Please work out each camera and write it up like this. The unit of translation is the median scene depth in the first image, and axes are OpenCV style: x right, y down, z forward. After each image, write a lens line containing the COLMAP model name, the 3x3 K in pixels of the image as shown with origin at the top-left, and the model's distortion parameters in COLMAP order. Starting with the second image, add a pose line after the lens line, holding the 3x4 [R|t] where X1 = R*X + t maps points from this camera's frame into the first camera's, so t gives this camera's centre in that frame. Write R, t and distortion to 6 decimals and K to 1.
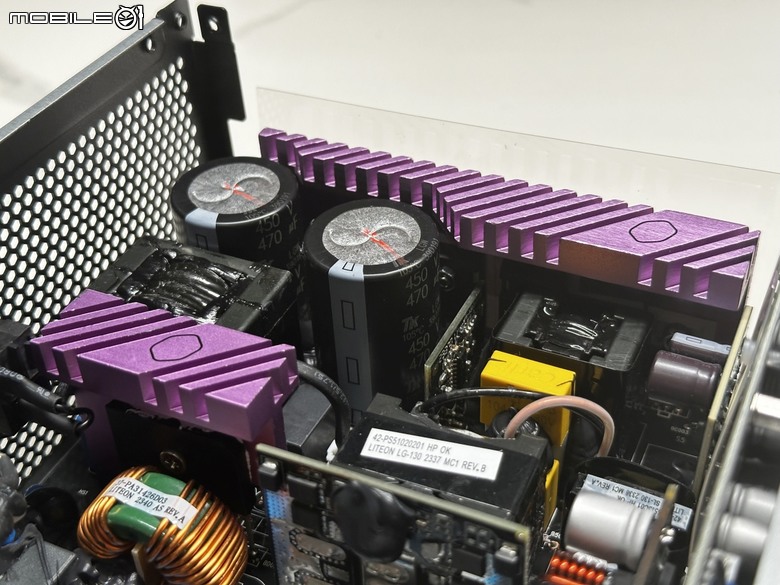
lens RADIAL K [[1114.2, 0, 390.0], [0, 1114.2, 292.5], [0, 0, 1]] dist [0.170020, -0.439220]
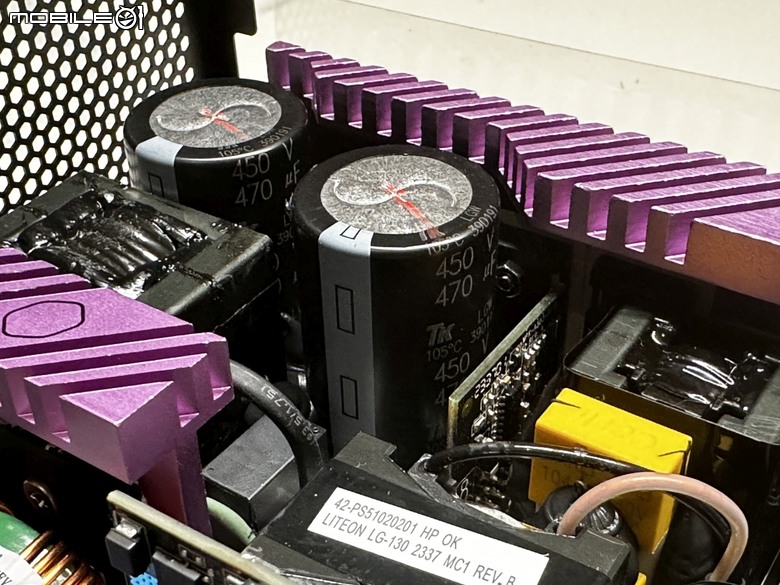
lens RADIAL K [[1100.1, 0, 352.7], [0, 1100.1, 365.6], [0, 0, 1]] dist [0.006853, -0.040995]
pose [[0.985318, 0.113565, -0.127481, 0.052791], [-0.110555, 0.993403, 0.030465, 0.032740], [0.130100, -0.015924, 0.991373, 0.364082]]
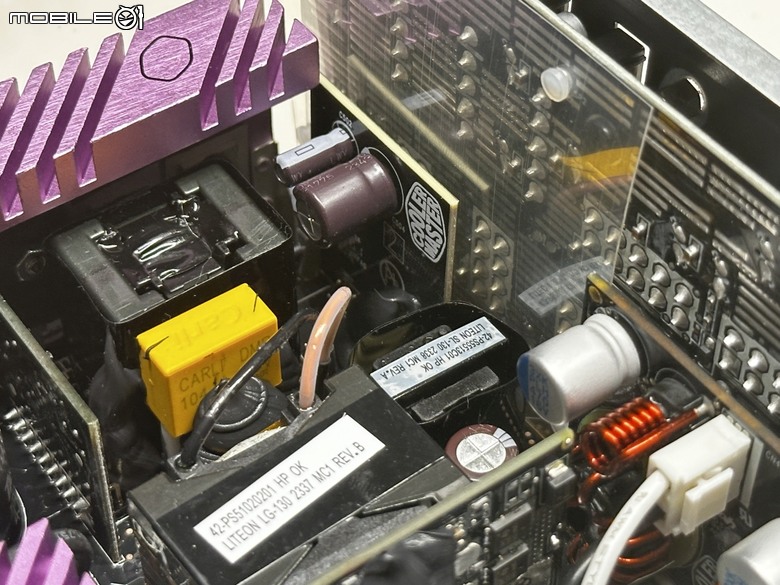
lens RADIAL K [[1800.1, 0, 390.0], [0, 1800.1, 292.5], [0, 0, 1]] dist [0.057416, 0.193295]
pose [[0.484716, -0.607840, 0.628952, -0.460878], [0.522627, 0.777865, 0.348980, -0.247910], [-0.701364, 0.159551, 0.694717, 0.163965]]
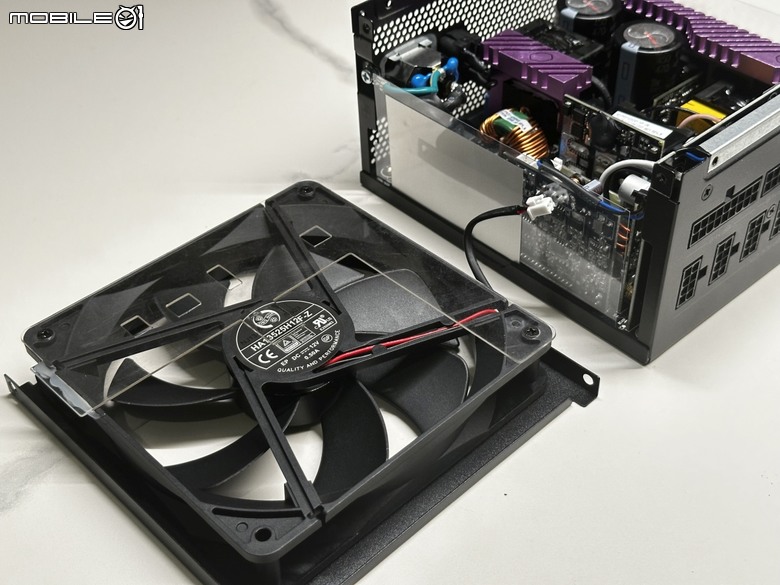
lens RADIAL K [[1114.2, 0, 390.0], [0, 1114.2, 292.5], [0, 0, 1]] dist [0.170020, -0.439220]
pose [[0.921518, 0.272849, -0.276329, 0.244307], [-0.255883, 0.961885, 0.096438, 0.319867], [0.292110, -0.018161, 0.956212, -1.092750]]
